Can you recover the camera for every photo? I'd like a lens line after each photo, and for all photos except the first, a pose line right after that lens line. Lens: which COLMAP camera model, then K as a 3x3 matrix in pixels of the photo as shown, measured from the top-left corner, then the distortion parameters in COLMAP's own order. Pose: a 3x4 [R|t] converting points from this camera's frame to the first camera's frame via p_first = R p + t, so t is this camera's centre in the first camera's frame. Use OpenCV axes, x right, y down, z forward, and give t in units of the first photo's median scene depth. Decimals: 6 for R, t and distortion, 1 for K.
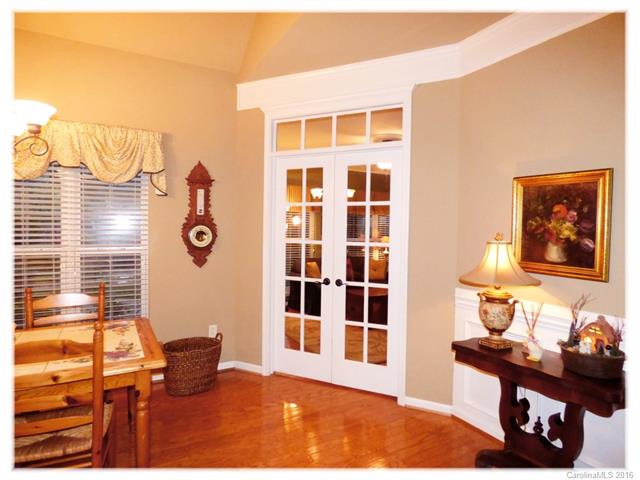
lens RADIAL K [[375.3, 0, 320.0], [0, 375.3, 240.0], [0, 0, 1]] dist [-0.010528, -0.004261]
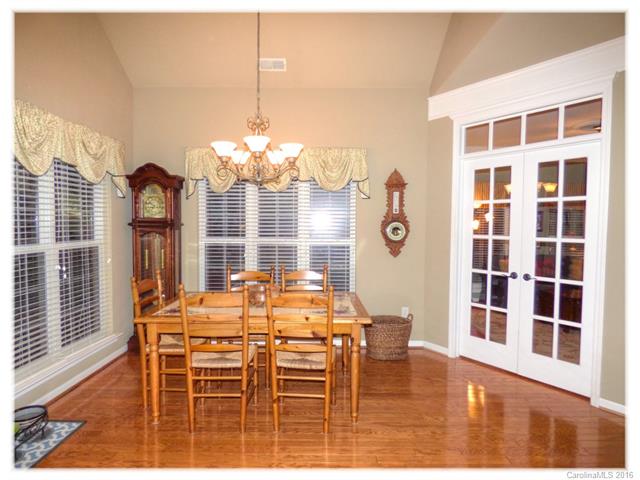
lens RADIAL K [[375.3, 0, 320.0], [0, 375.3, 240.0], [0, 0, 1]] dist [-0.010528, -0.004261]
pose [[0.876477, 0.013678, -0.481249, 0.044719], [-0.010916, 0.999904, 0.008540, 0.009760], [0.481319, -0.002232, 0.876543, -0.163610]]
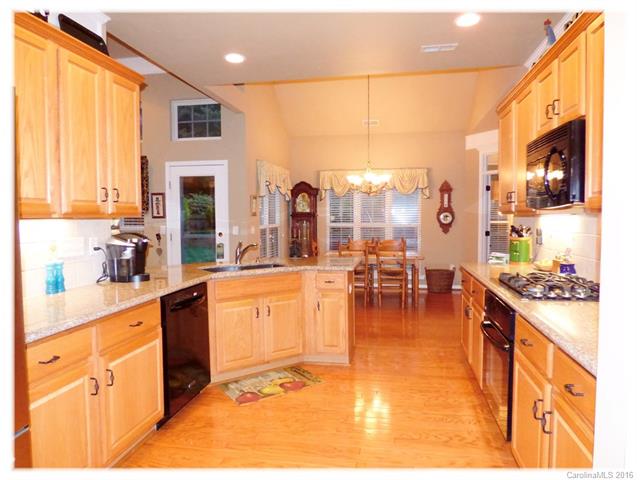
lens RADIAL K [[435.0, 0, 320.0], [0, 435.0, 240.0], [0, 0, 1]] dist [-0.005763, -0.002035]
pose [[0.780296, 0.015822, -0.625211, 0.604474], [-0.004004, 0.999786, 0.020305, 0.062968], [0.625398, -0.013340, 0.780192, -1.213893]]
